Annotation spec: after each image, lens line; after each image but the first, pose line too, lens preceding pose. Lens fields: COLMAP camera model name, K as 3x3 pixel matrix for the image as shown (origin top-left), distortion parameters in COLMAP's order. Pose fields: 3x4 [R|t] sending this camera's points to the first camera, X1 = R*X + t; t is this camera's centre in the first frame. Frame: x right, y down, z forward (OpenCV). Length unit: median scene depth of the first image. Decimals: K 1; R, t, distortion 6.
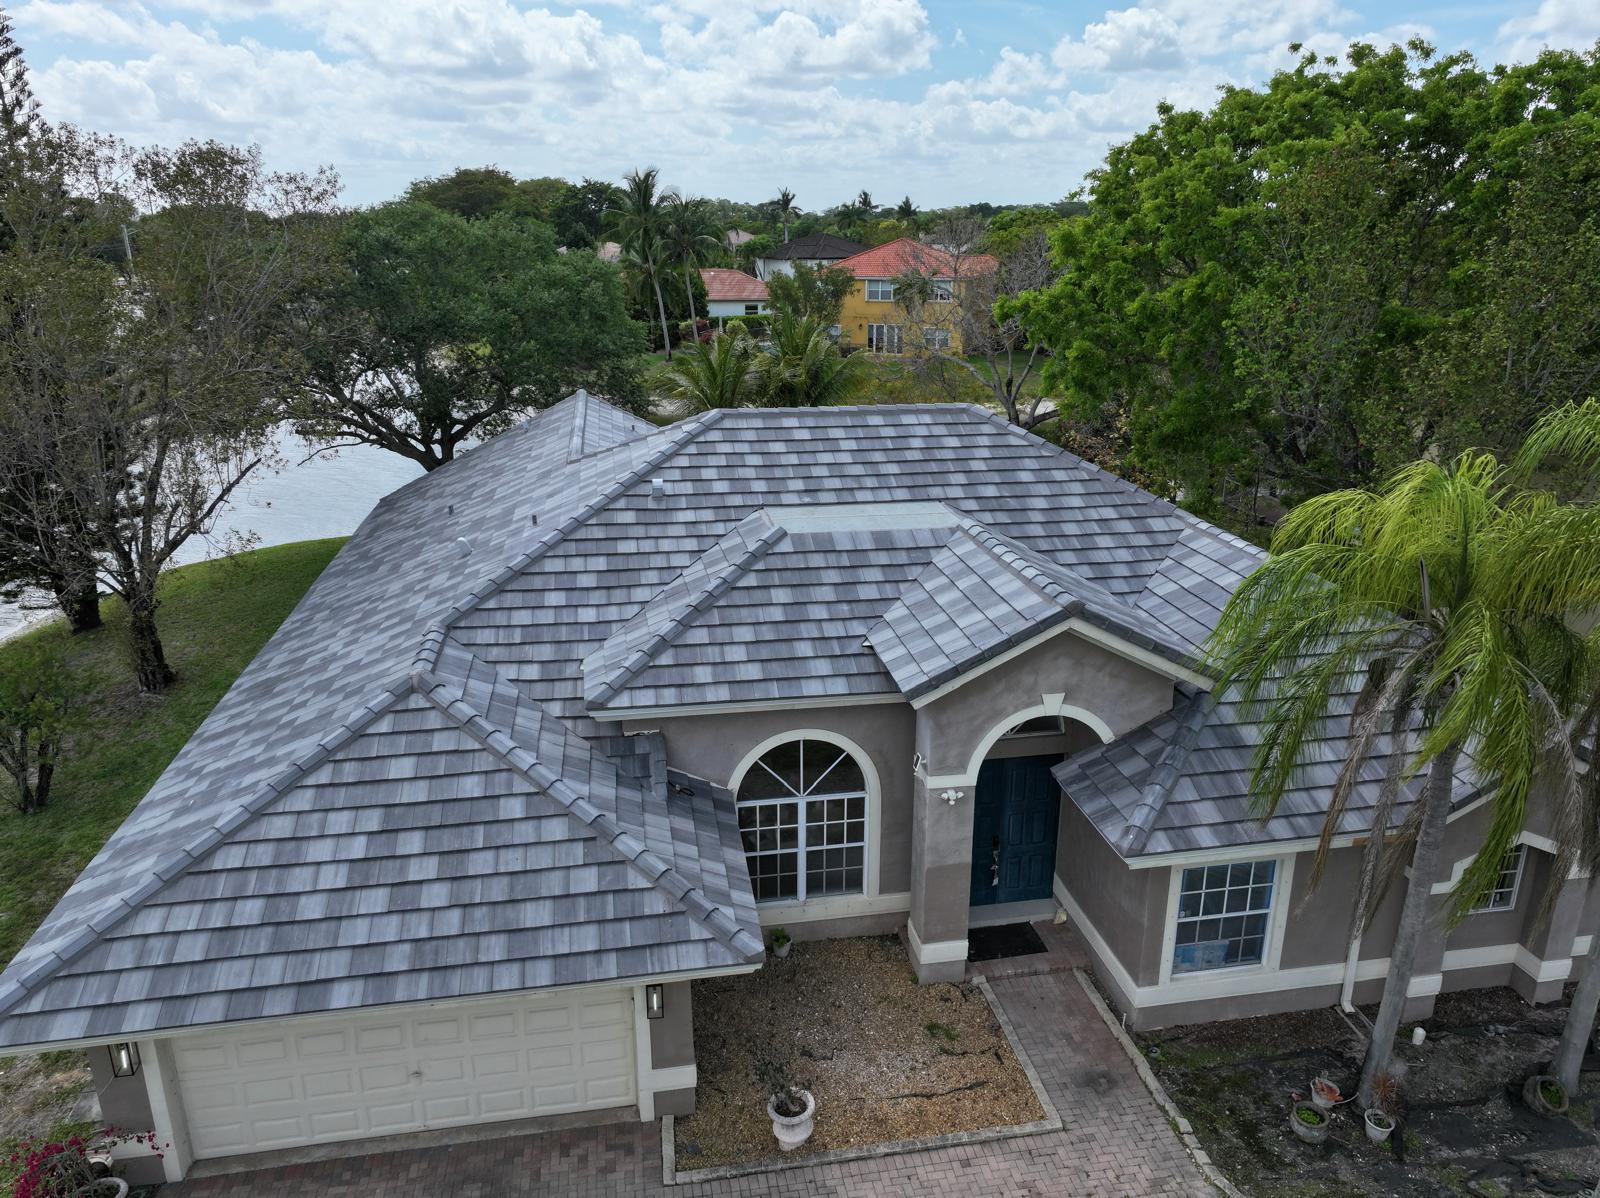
lens RADIAL K [[1129.2, 0, 800.0], [0, 1129.2, 599.0], [0, 0, 1]] dist [-0.003199, 0.016609]
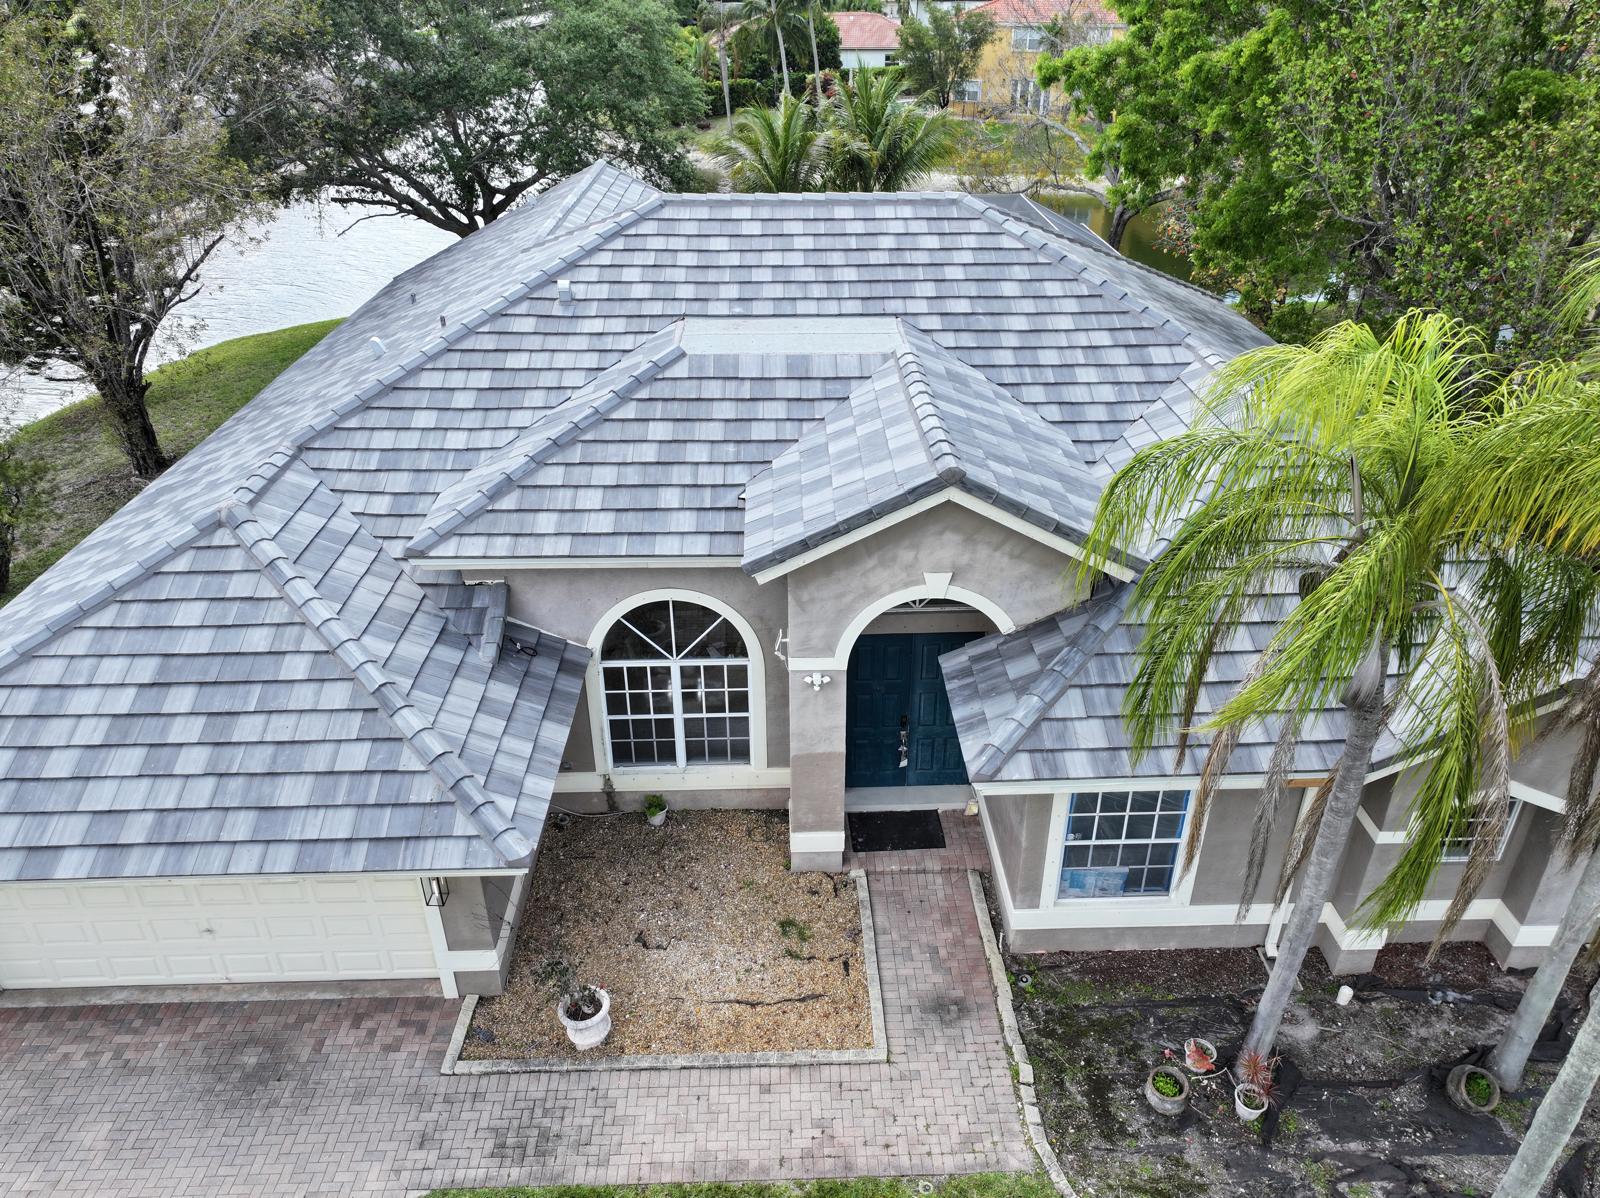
lens RADIAL K [[1129.2, 0, 800.0], [0, 1129.2, 599.0], [0, 0, 1]] dist [-0.003199, 0.016609]
pose [[0.989344, 0.068310, -0.128579, 0.224256], [-0.042050, 0.979533, 0.196840, -0.055176], [0.139394, -0.189336, 0.971968, 0.167119]]
